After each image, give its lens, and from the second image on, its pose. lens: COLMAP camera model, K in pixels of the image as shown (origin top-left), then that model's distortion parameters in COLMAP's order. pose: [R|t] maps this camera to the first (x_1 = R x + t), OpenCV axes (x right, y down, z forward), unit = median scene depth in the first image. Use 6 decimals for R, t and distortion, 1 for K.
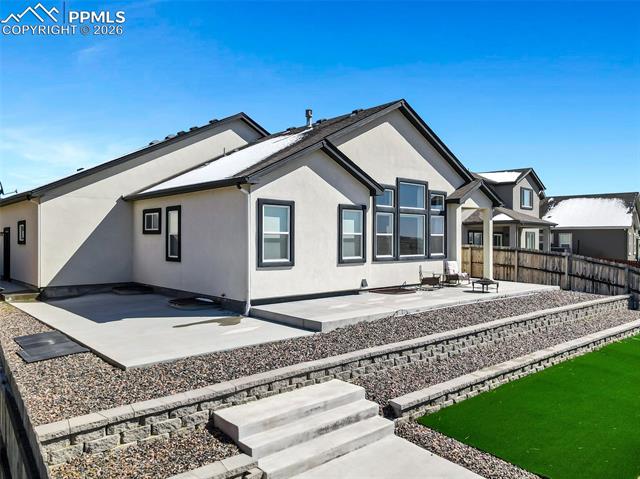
lens RADIAL K [[492.3, 0, 320.0], [0, 492.3, 239.5], [0, 0, 1]] dist [0.007322, 0.004252]
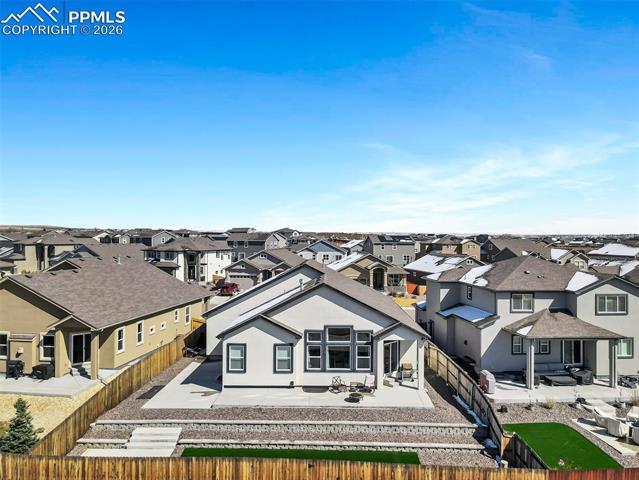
lens RADIAL K [[483.0, 0, 319.5], [0, 483.0, 240.0], [0, 0, 1]] dist [0.009854, 0.005921]
pose [[0.719681, -0.000156, -0.694305, 1.580328], [0.002418, 0.999994, 0.002282, -0.509516], [0.694300, -0.003321, 0.719678, -0.319733]]
